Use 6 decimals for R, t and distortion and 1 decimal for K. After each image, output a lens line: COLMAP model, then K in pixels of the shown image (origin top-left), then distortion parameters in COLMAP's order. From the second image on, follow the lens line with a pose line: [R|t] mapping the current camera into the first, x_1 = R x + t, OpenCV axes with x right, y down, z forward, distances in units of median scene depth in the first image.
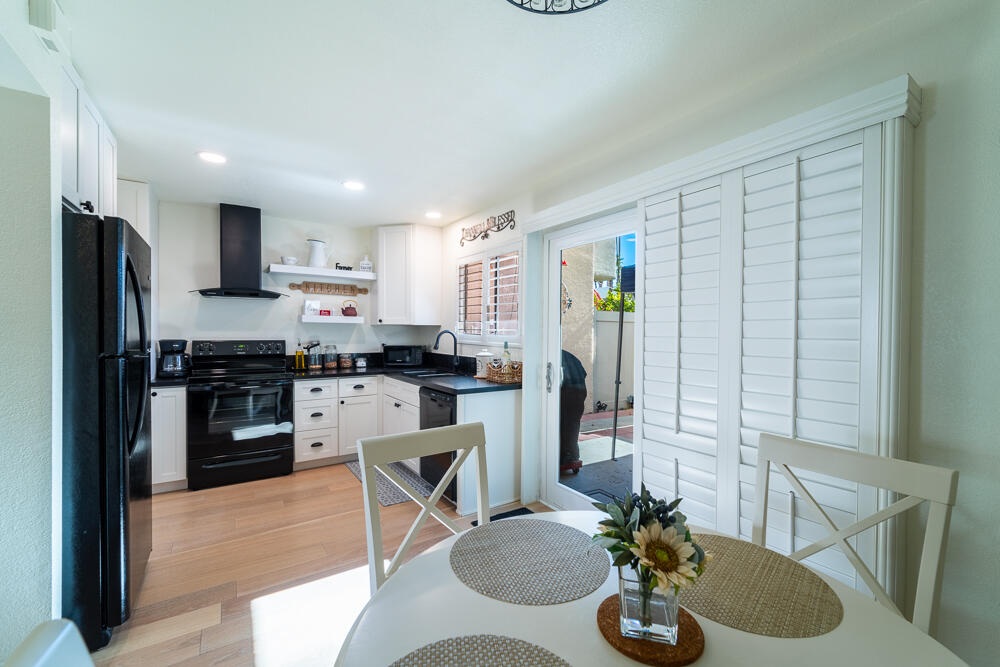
lens RADIAL K [[412.0, 0, 500.3], [0, 412.0, 336.2], [0, 0, 1]] dist [0.001463, -0.000073]
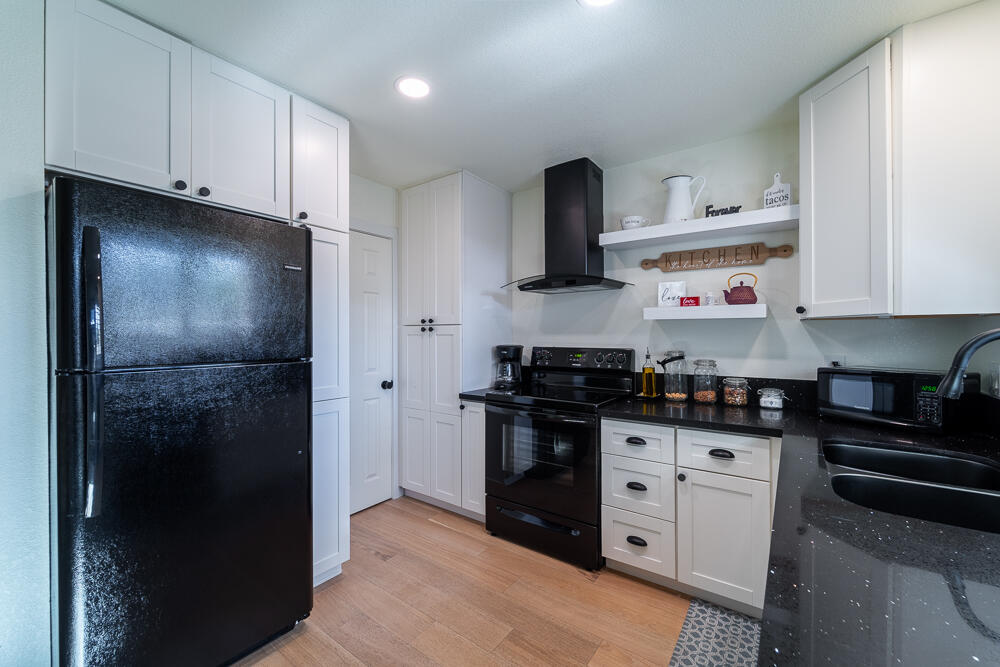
lens RADIAL K [[400.0, 0, 498.7], [0, 400.0, 336.2], [0, 0, 1]] dist [0.002735, -0.000927]
pose [[0.347300, -0.001553, -0.937753, -0.006839], [-0.007115, 0.999965, -0.004291, -0.005913], [0.937727, 0.008163, 0.347277, 0.589968]]
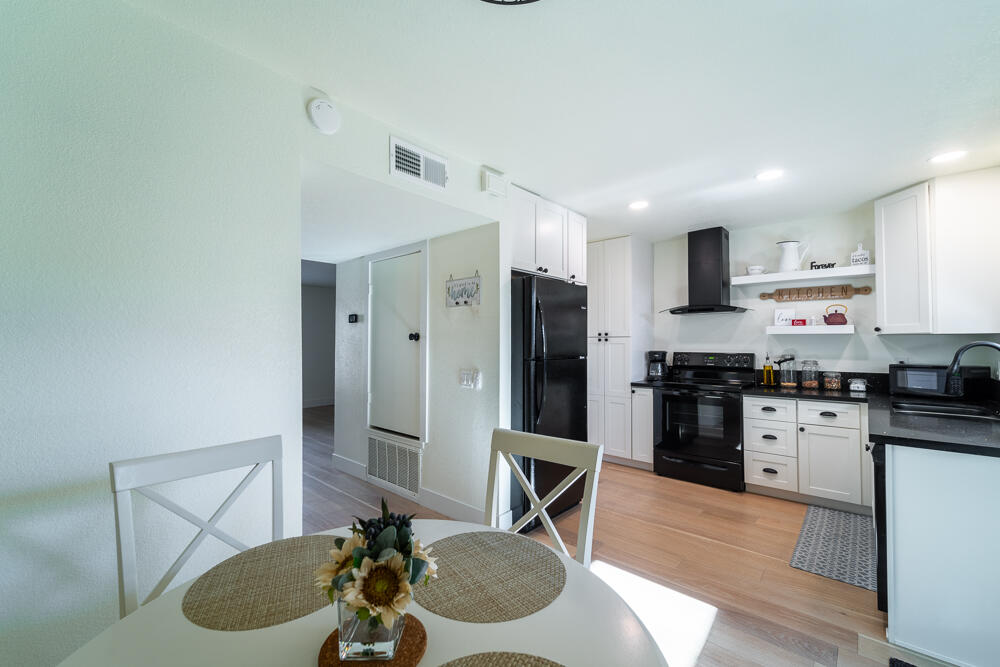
lens RADIAL K [[408.8, 0, 498.5], [0, 408.8, 336.1], [0, 0, 1]] dist [0.002444, -0.000451]
pose [[0.252315, -0.021148, -0.967414, 0.250402], [-0.009919, 0.999652, -0.024440, -0.001459], [0.967594, 0.015763, 0.252017, 0.186260]]
